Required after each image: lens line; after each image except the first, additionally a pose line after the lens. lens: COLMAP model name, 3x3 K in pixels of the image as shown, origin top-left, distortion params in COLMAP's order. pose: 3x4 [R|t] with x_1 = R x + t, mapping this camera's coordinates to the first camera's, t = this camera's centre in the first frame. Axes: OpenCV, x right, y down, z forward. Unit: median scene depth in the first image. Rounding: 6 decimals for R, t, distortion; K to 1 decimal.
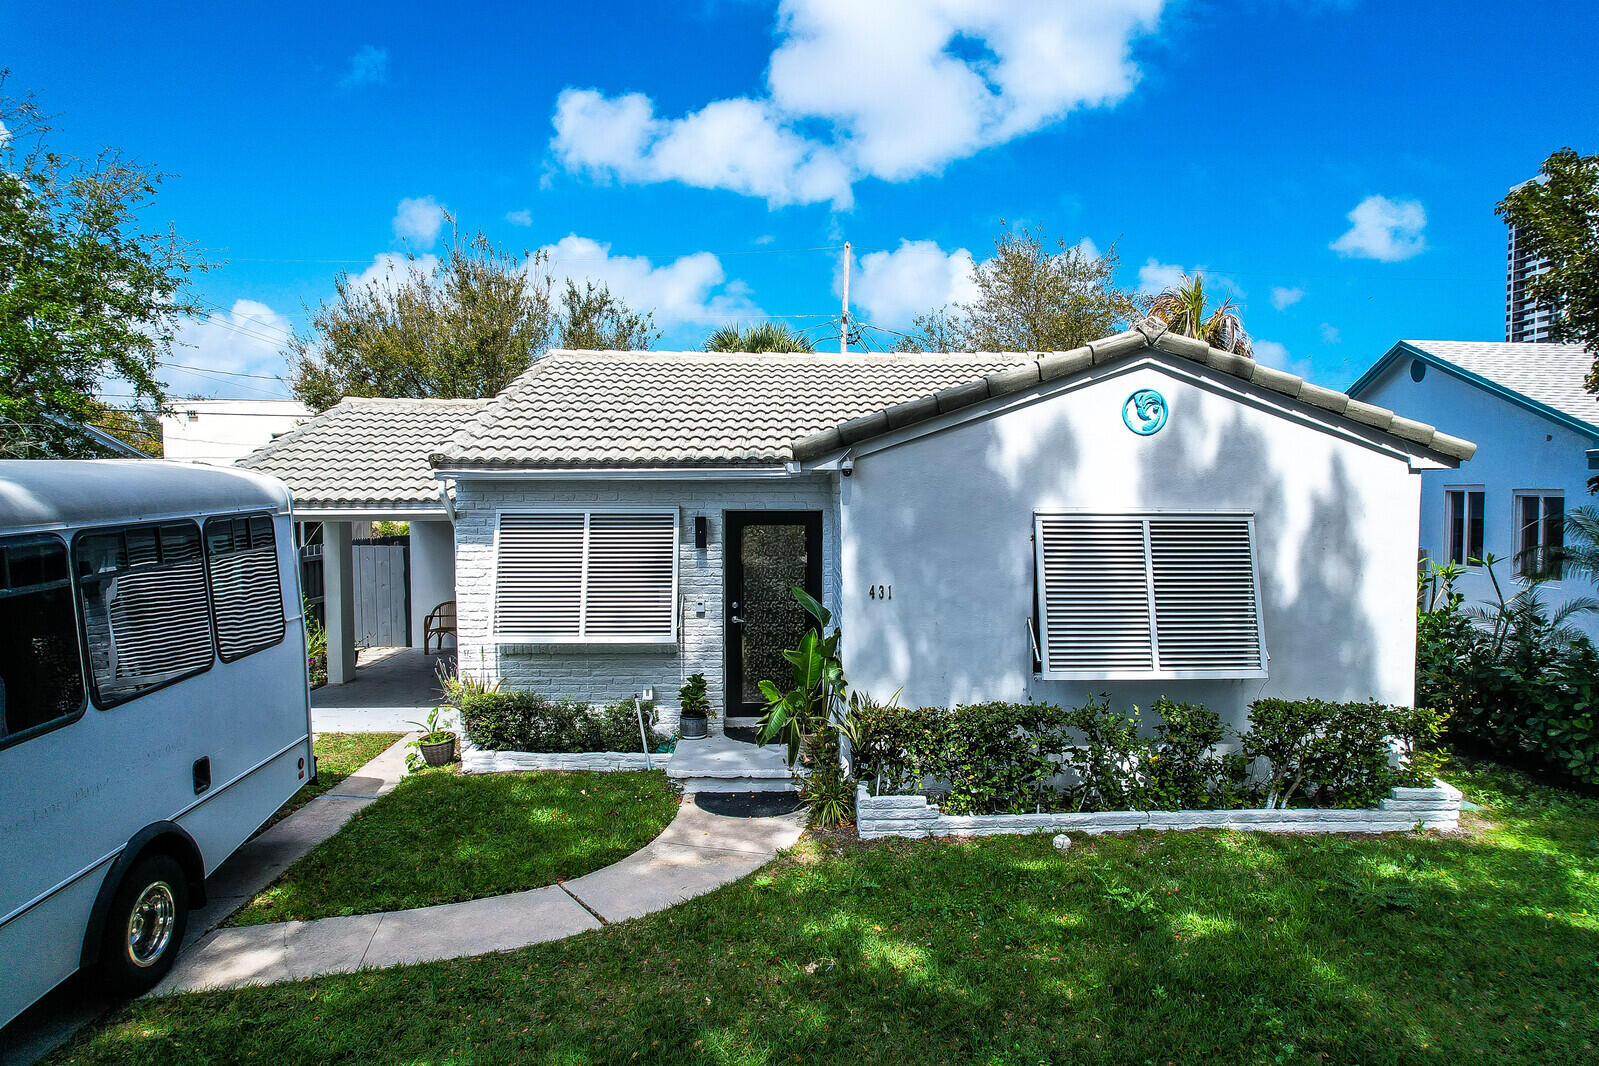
lens RADIAL K [[1018.7, 0, 817.0], [0, 1018.7, 536.1], [0, 0, 1]] dist [-0.082454, 0.078926]
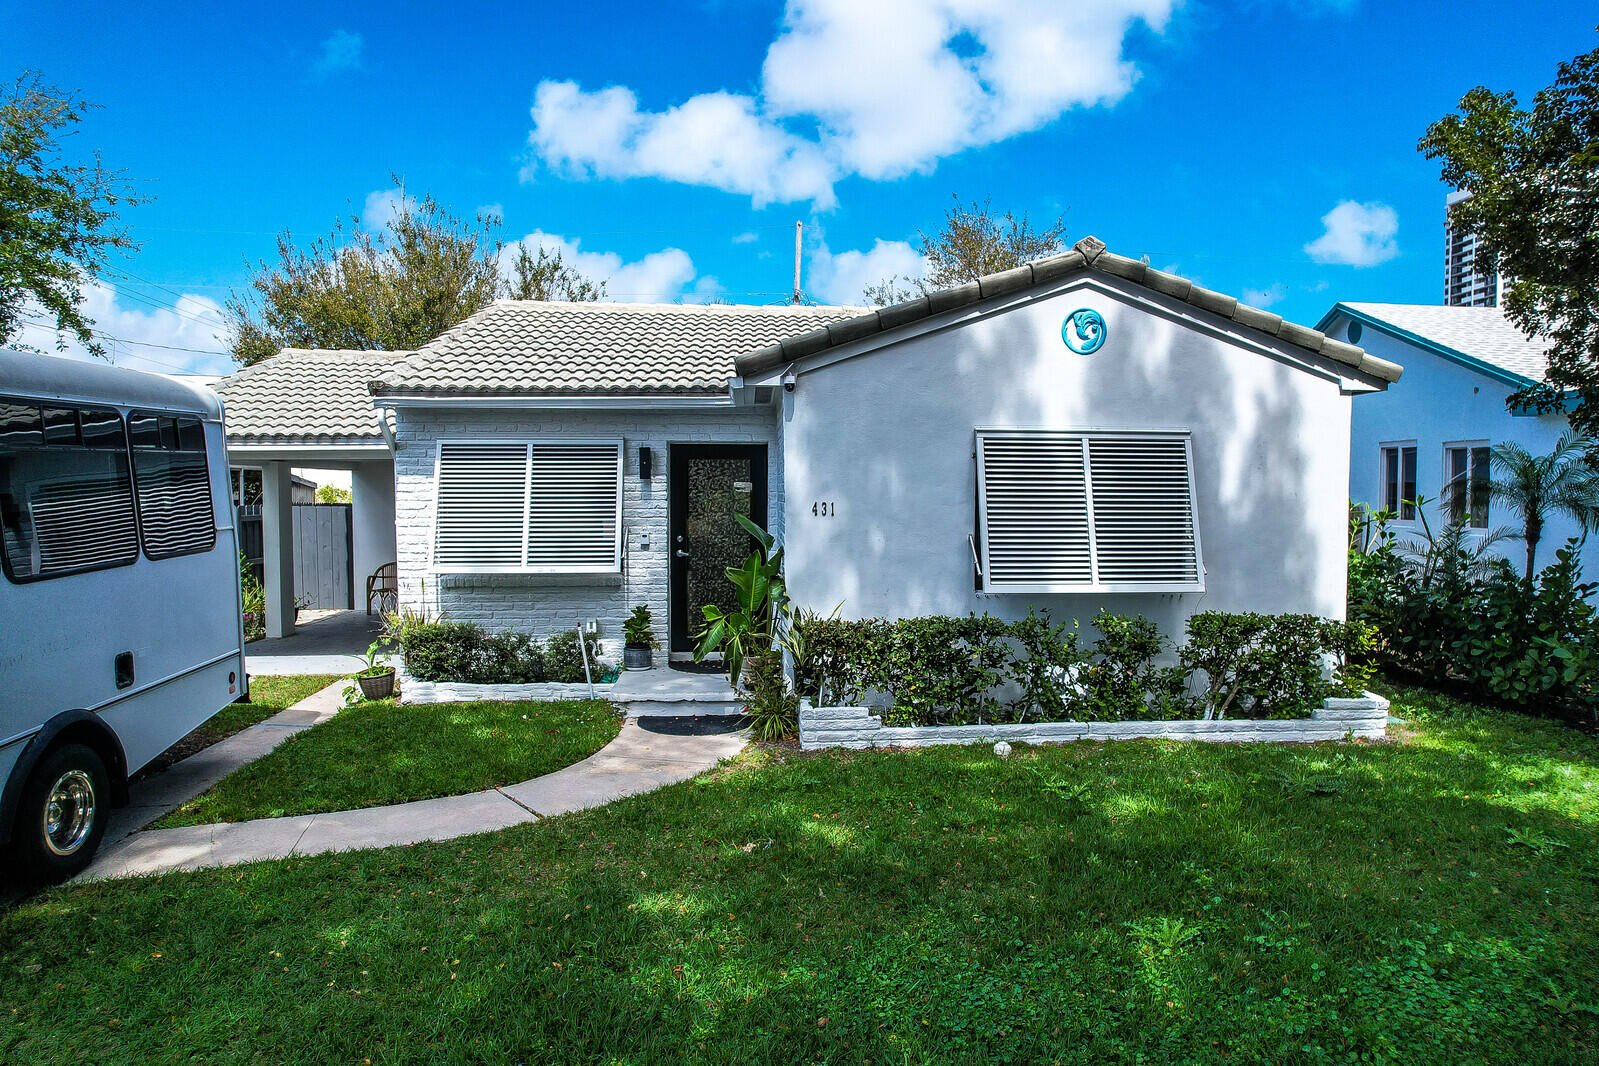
lens RADIAL K [[1020.2, 0, 816.2], [0, 1020.2, 536.1], [0, 0, 1]] dist [-0.079953, 0.073215]
pose [[0.999065, -0.001104, 0.043211, 0.012485], [0.001121, 0.999999, -0.000360, 0.084287], [-0.043211, 0.000408, 0.999066, -0.002942]]
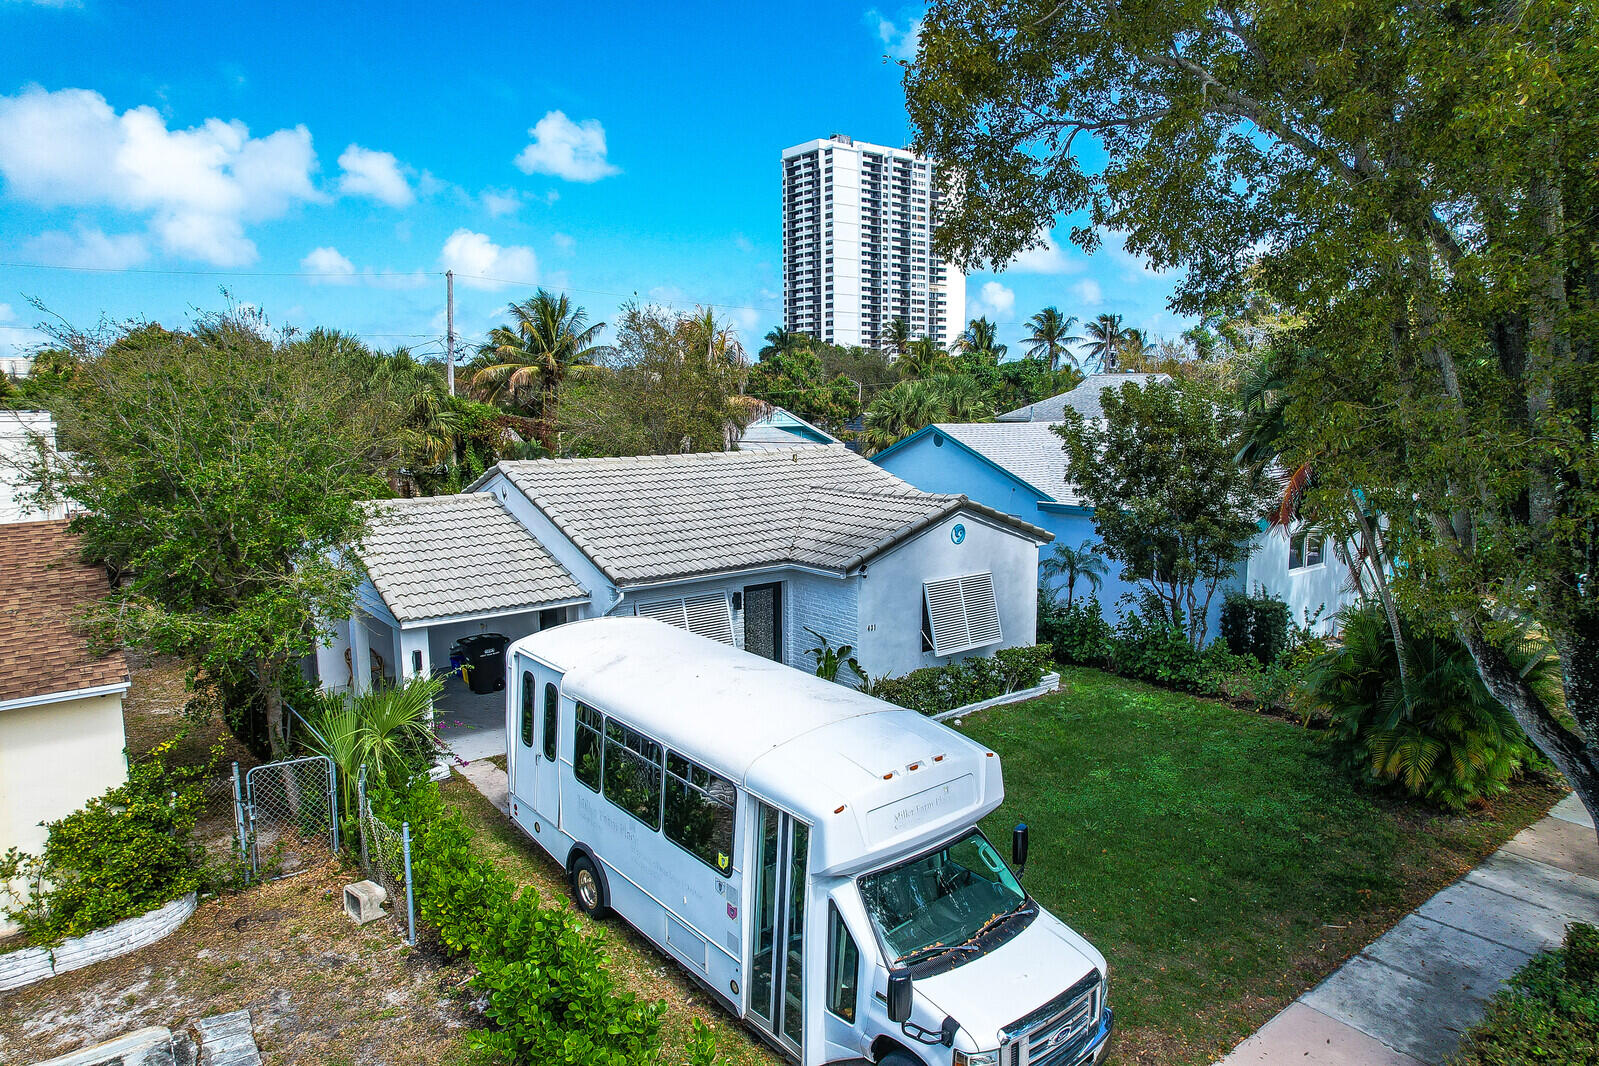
lens RADIAL K [[1020.2, 0, 816.2], [0, 1020.2, 536.1], [0, 0, 1]] dist [-0.079953, 0.073215]
pose [[0.794072, -0.089523, 0.601195, -1.350483], [0.031308, 0.993805, 0.106634, -0.383444], [-0.607017, -0.065853, 0.791956, -0.647561]]
